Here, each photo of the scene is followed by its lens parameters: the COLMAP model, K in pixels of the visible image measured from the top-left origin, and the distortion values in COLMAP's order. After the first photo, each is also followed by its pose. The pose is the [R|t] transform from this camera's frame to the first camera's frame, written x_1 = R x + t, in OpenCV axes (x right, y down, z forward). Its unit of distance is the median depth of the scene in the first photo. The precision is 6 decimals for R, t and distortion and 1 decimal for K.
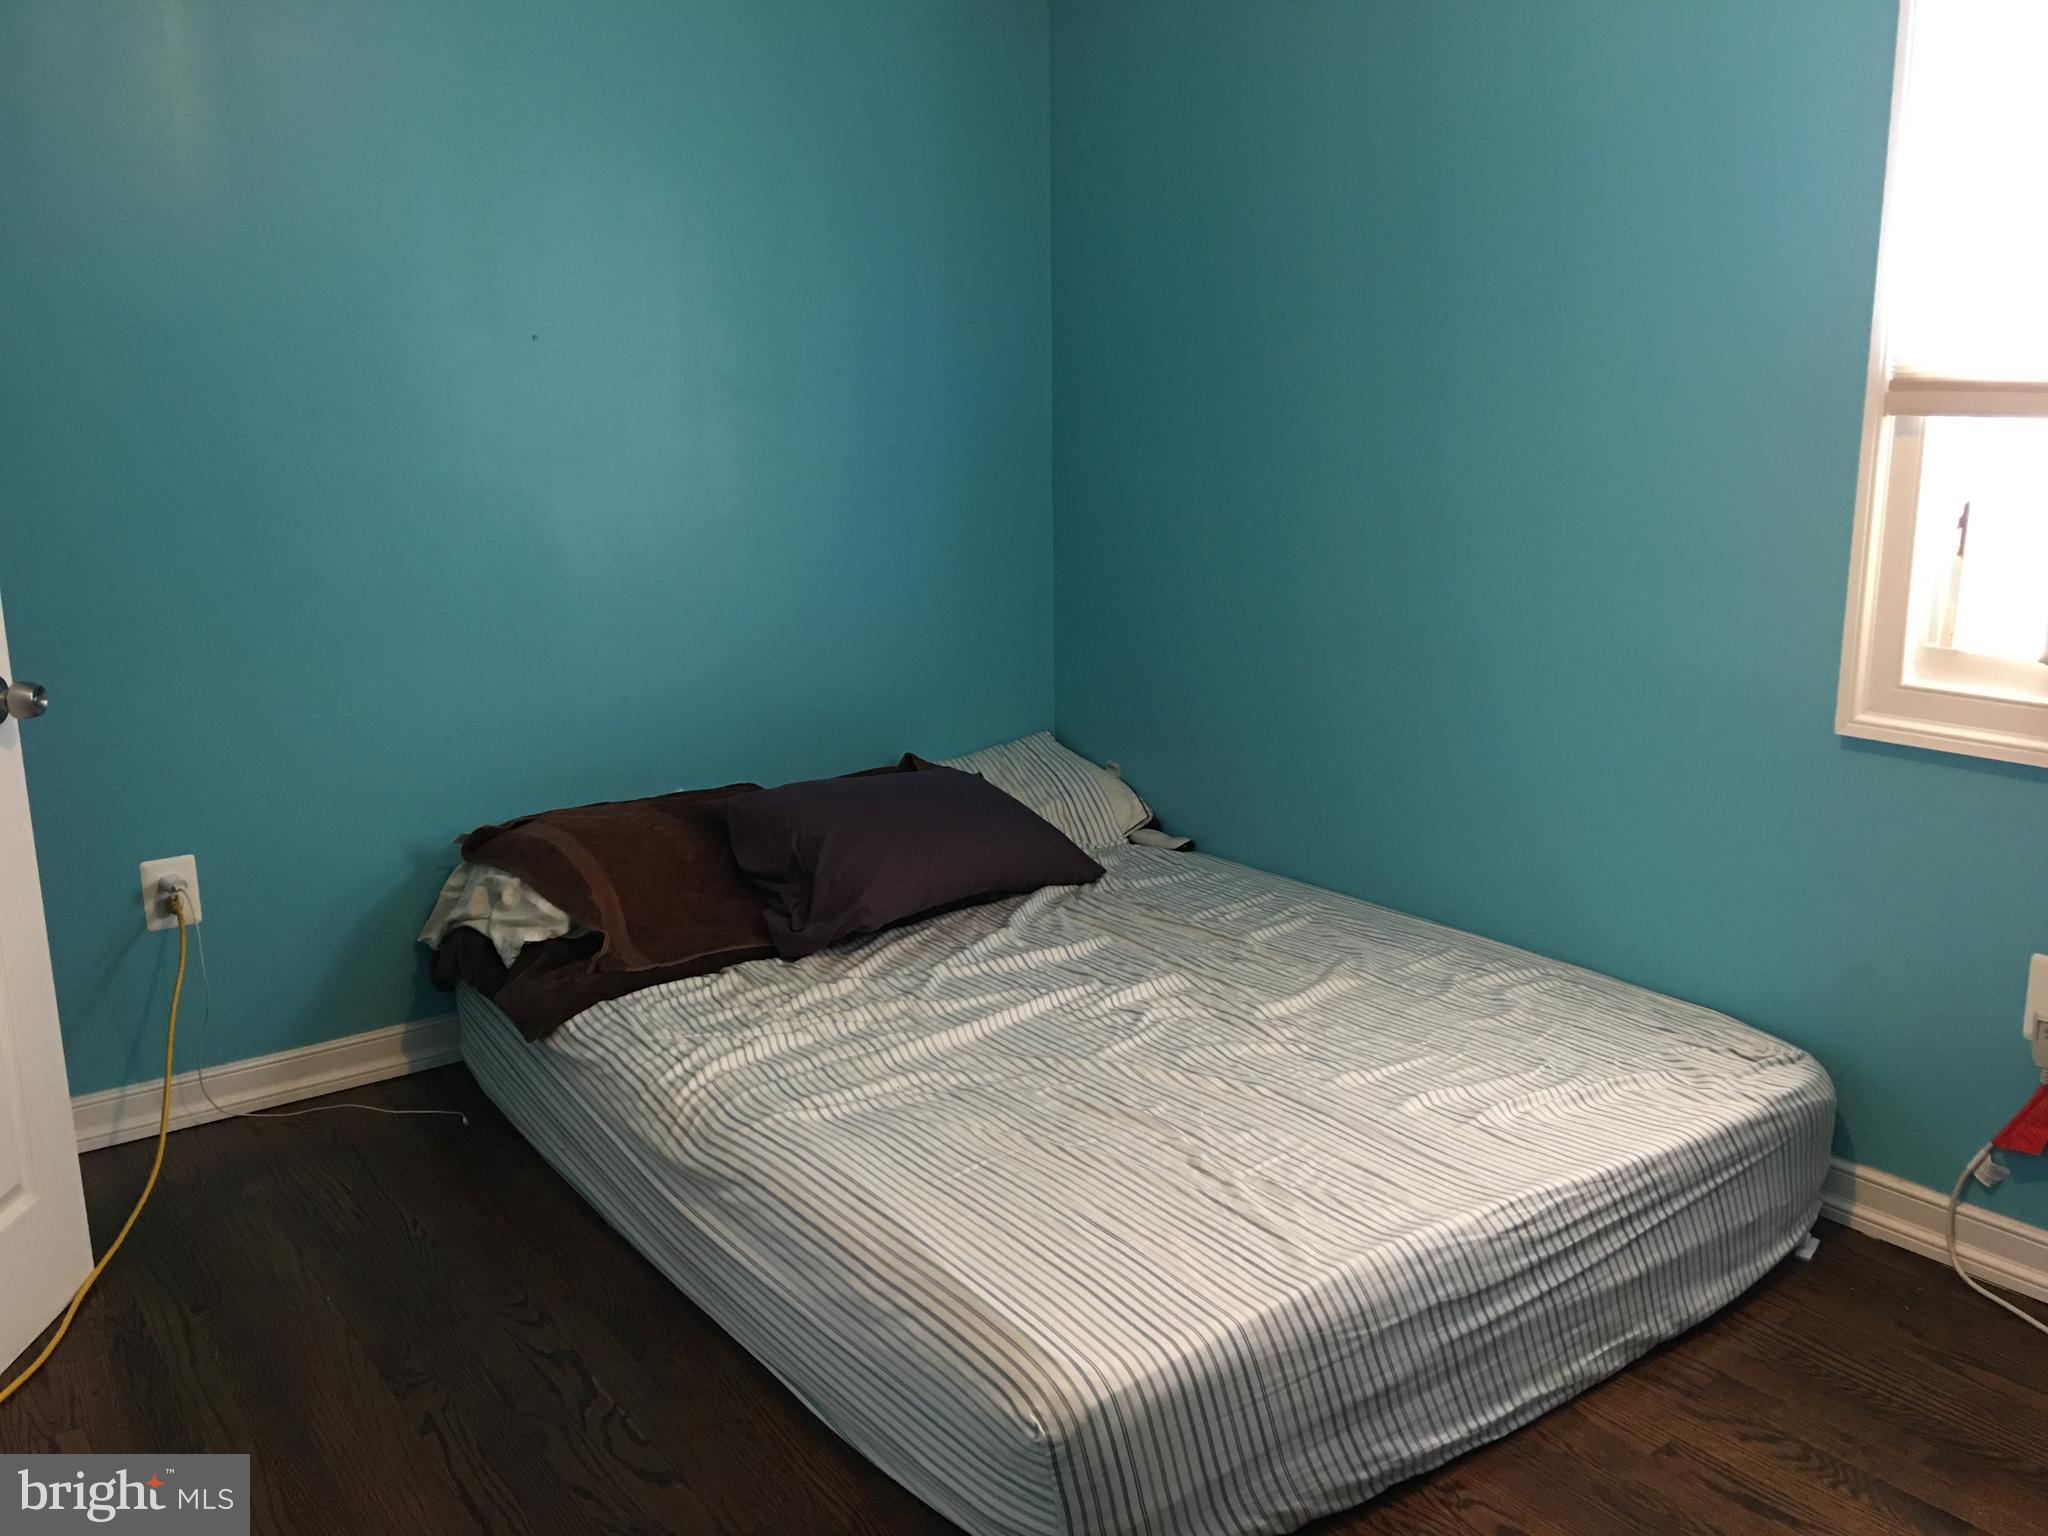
lens RADIAL K [[1737.1, 0, 1026.4], [0, 1737.1, 773.5], [0, 0, 1]] dist [0.110948, -0.170323]
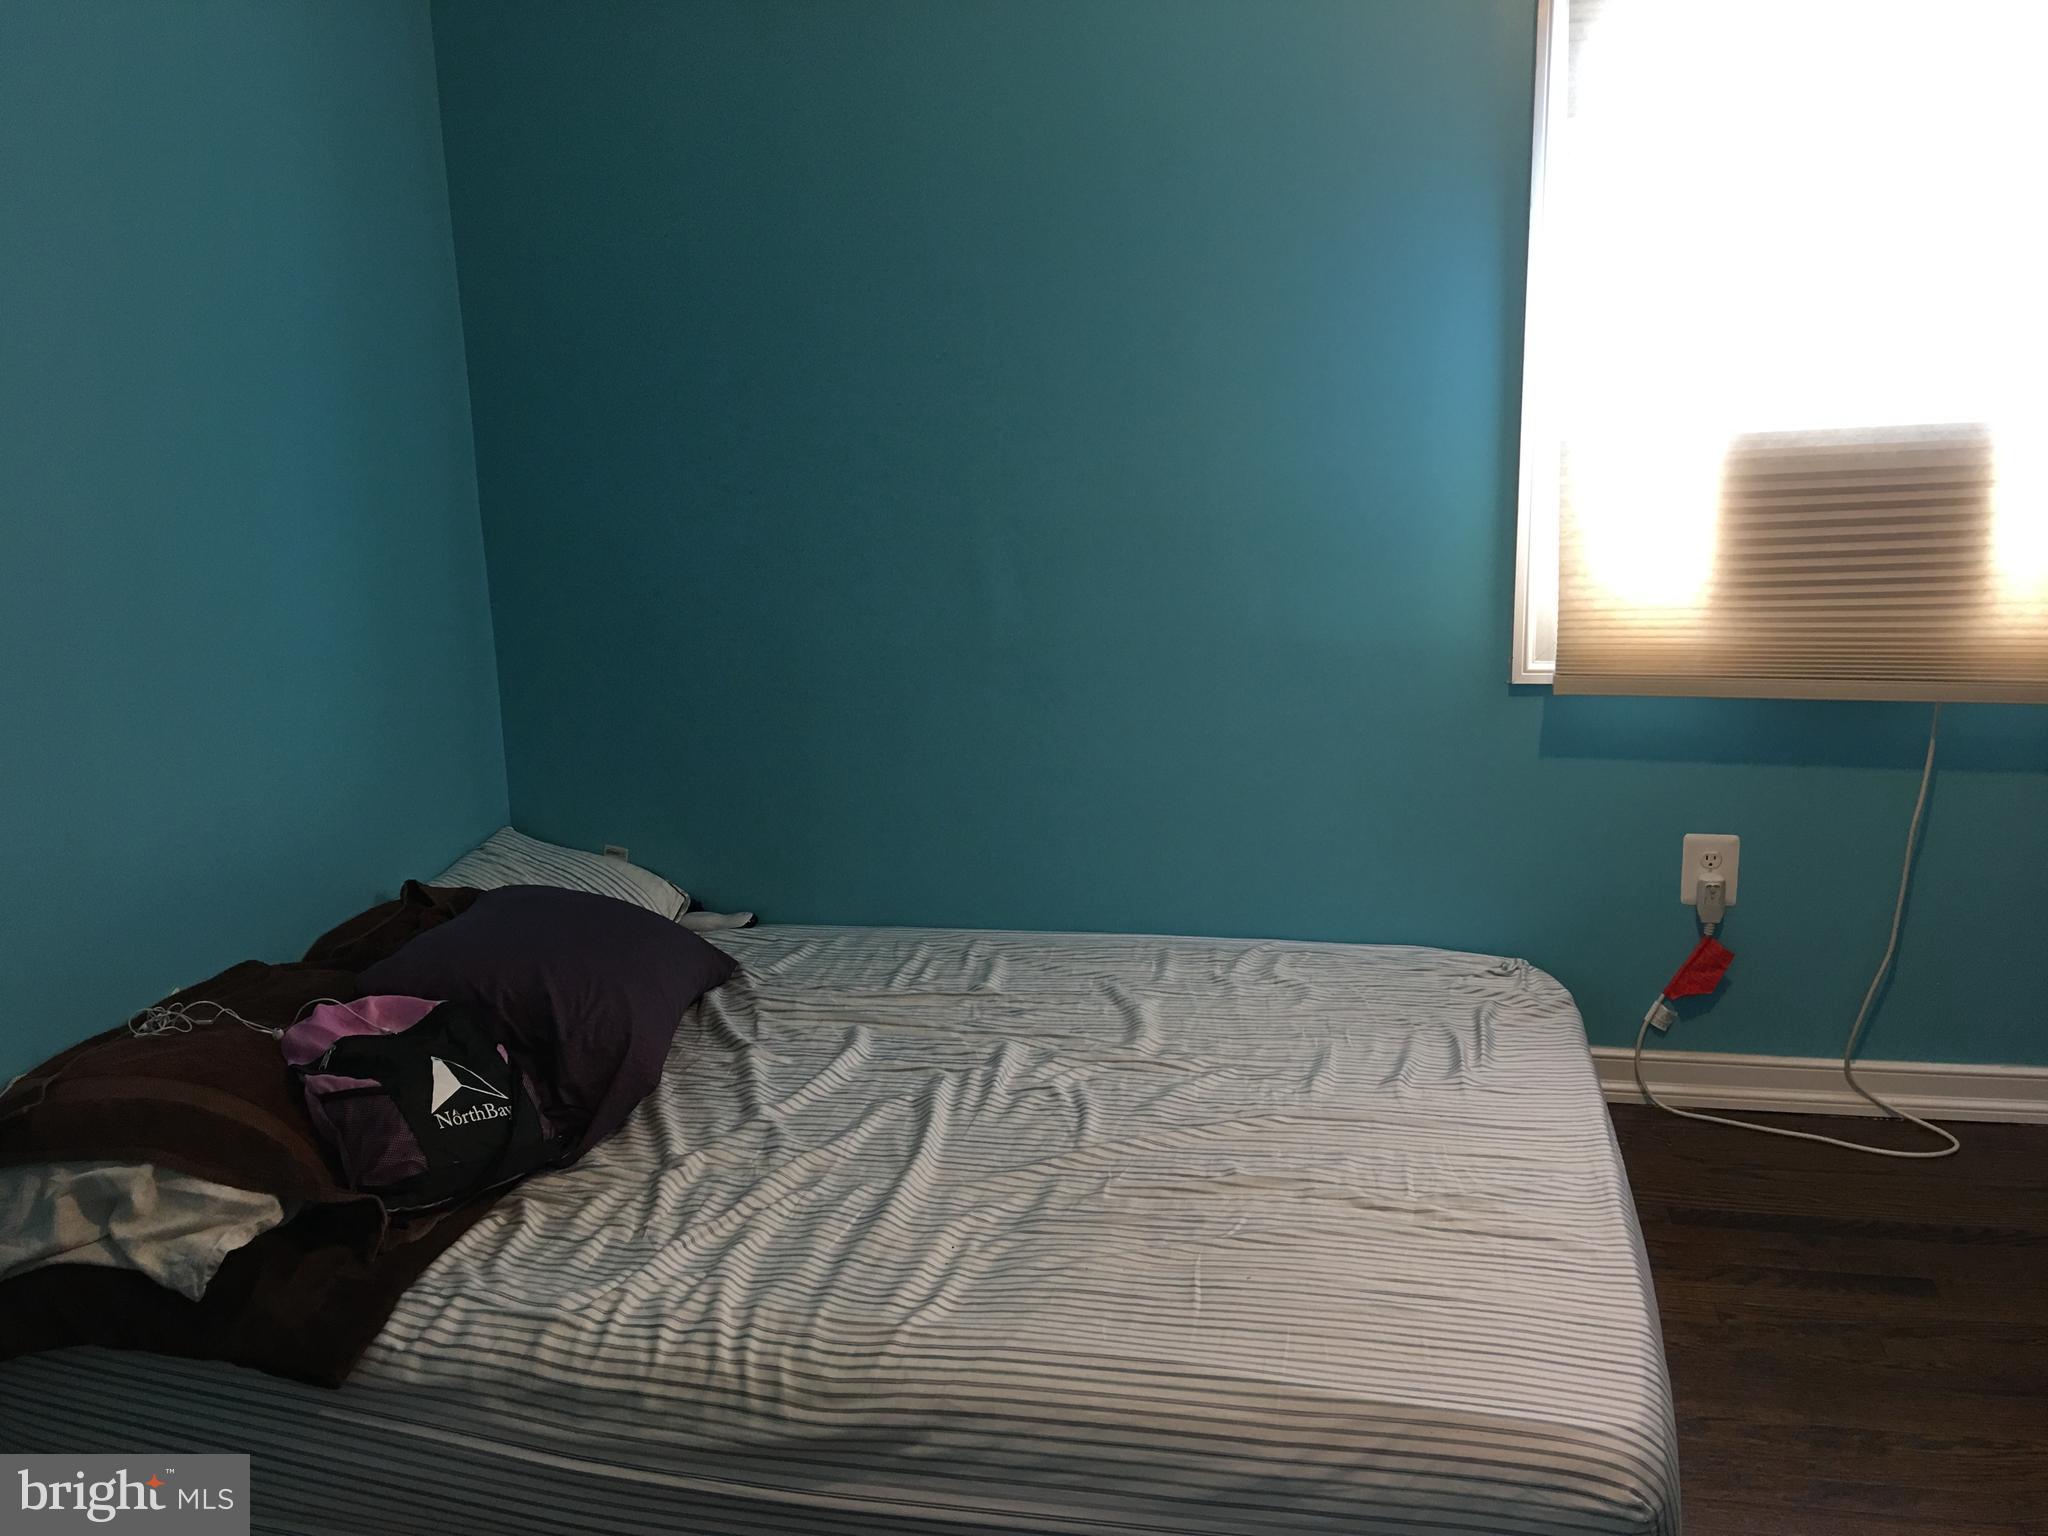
lens RADIAL K [[1737.1, 0, 1023.2], [0, 1737.1, 759.6], [0, 0, 1]] dist [0.110948, -0.170323]
pose [[0.744945, -0.149701, 0.650112, -0.529245], [0.169434, 0.985000, 0.032666, -0.063893], [-0.645251, 0.085816, 0.759136, 0.328070]]
